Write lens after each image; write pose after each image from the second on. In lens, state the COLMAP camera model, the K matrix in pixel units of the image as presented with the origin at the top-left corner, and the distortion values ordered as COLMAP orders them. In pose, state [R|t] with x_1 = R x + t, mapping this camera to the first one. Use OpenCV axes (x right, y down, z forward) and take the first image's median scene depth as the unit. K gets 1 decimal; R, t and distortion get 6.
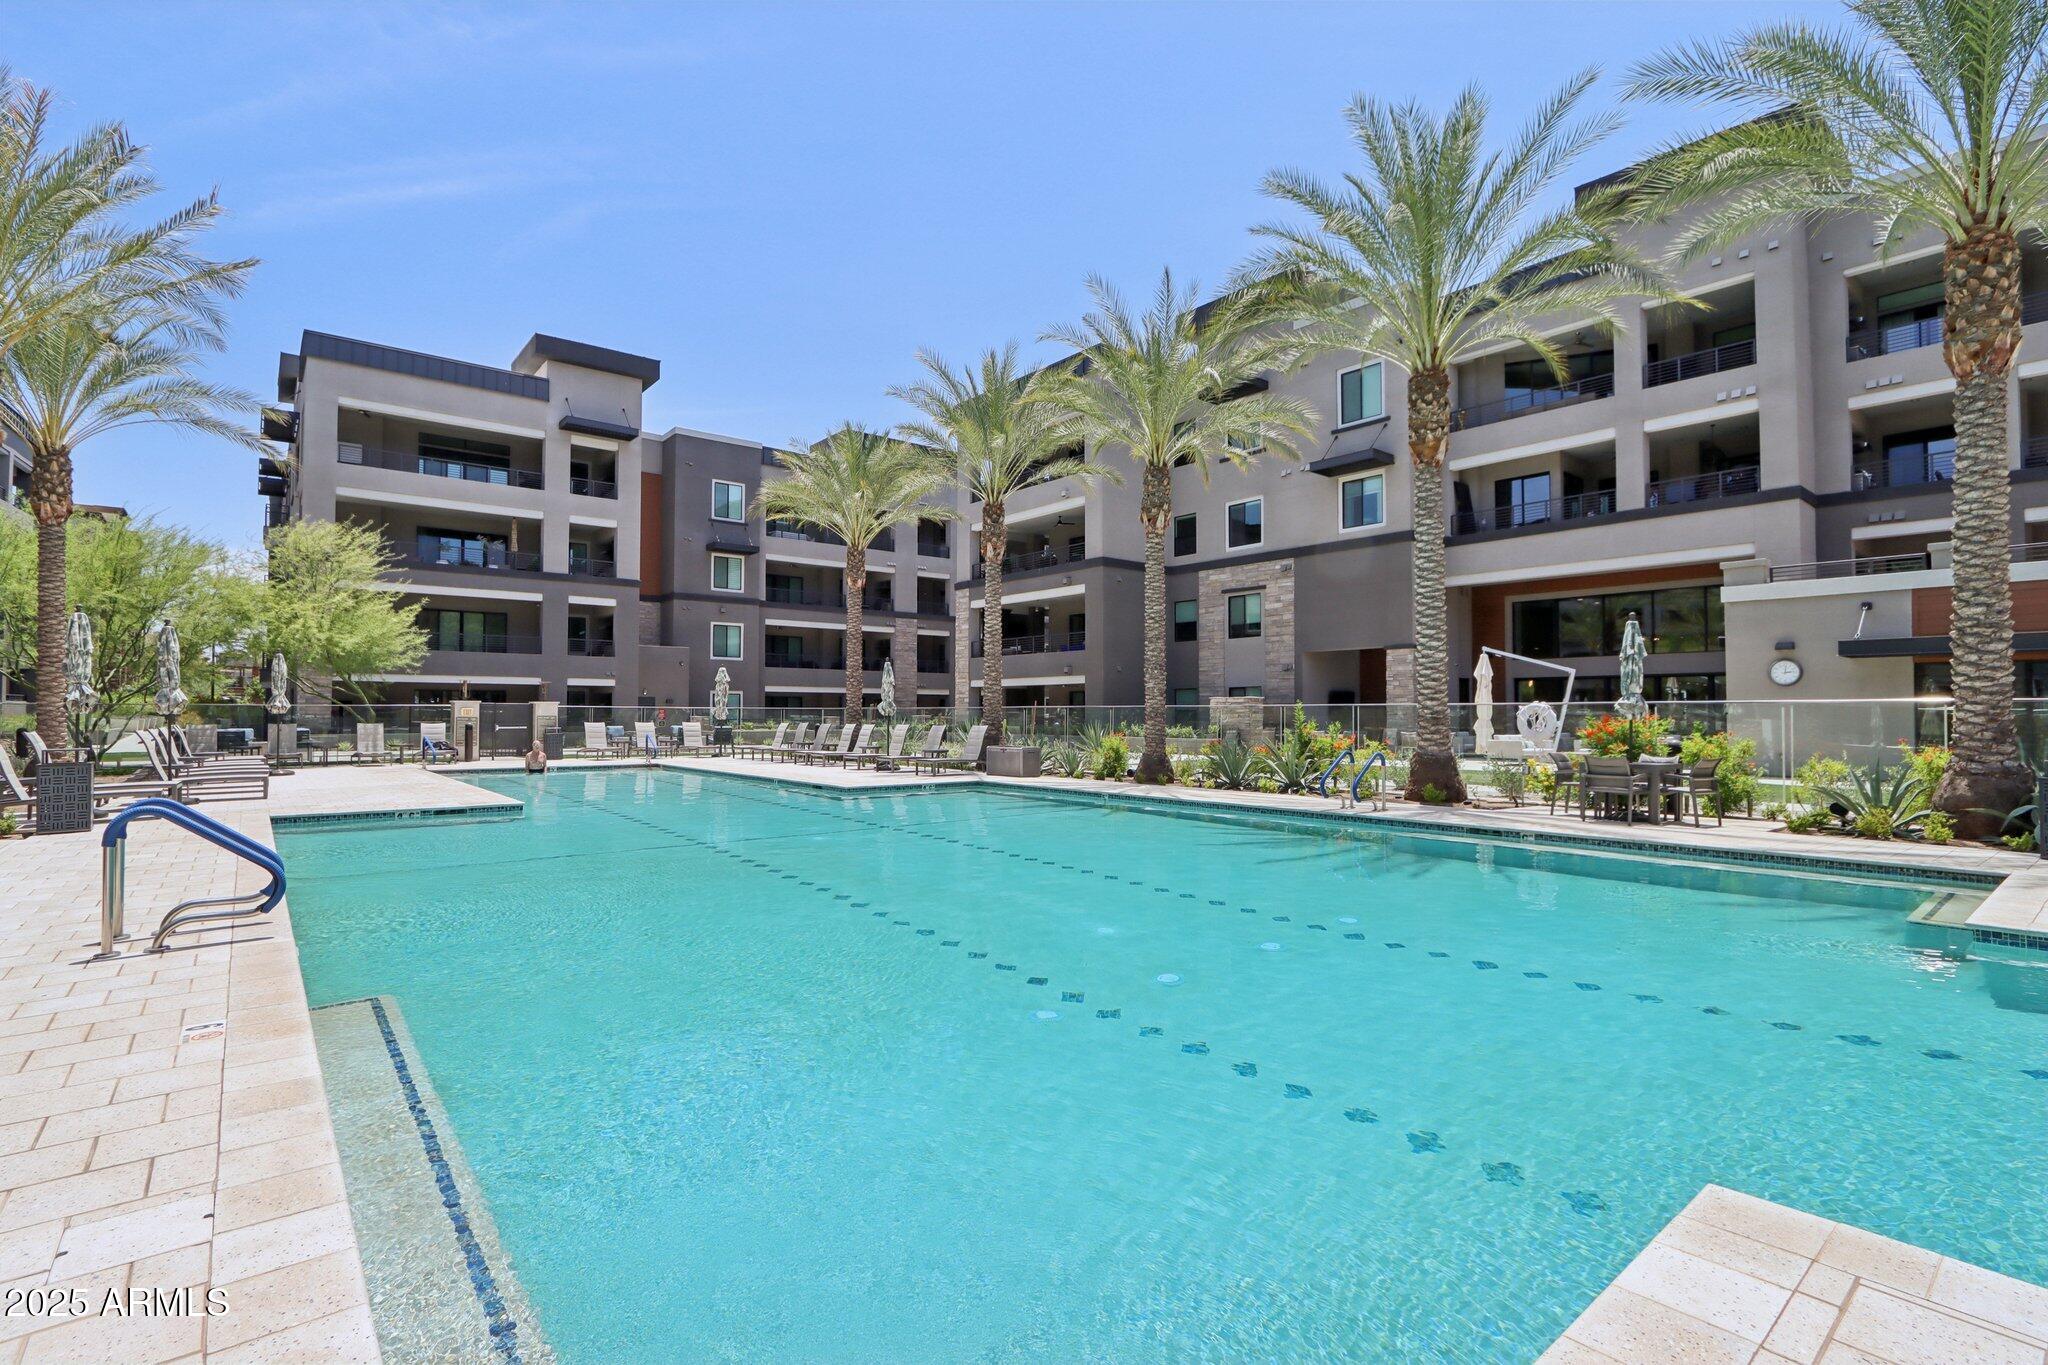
lens RADIAL K [[921.5, 0, 990.2], [0, 921.5, 686.6], [0, 0, 1]] dist [-0.001389, -0.000206]
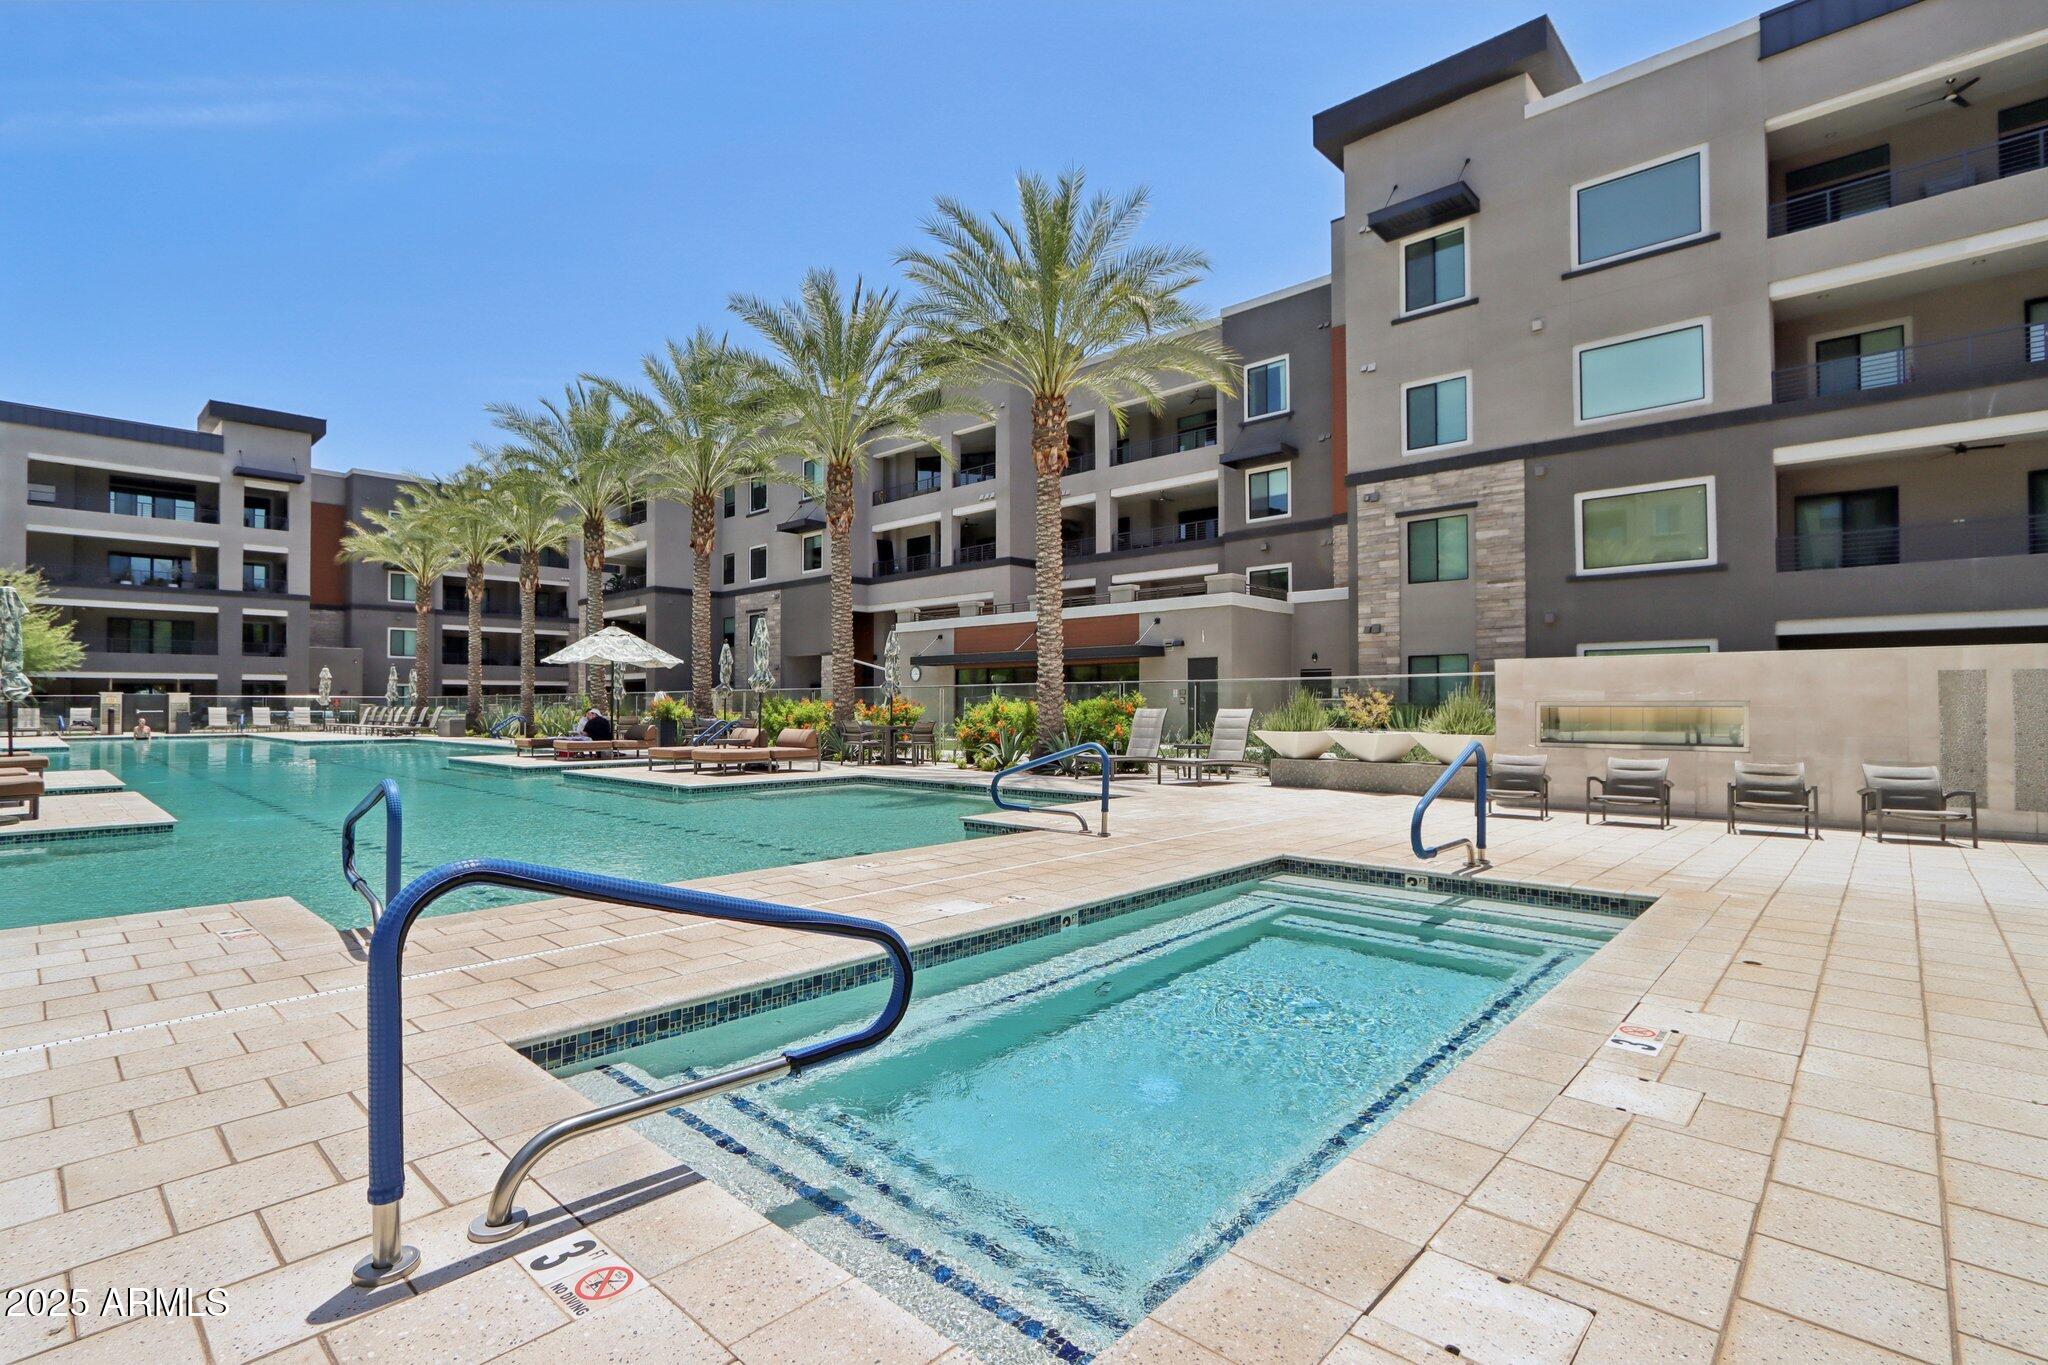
lens RADIAL K [[921.5, 0, 990.2], [0, 921.5, 686.6], [0, 0, 1]] dist [-0.001389, -0.000206]
pose [[0.992857, -0.001390, 0.119299, 0.443170], [0.000016, 0.999934, 0.011514, -0.006810], [-0.119308, -0.011430, 0.992792, -0.405322]]
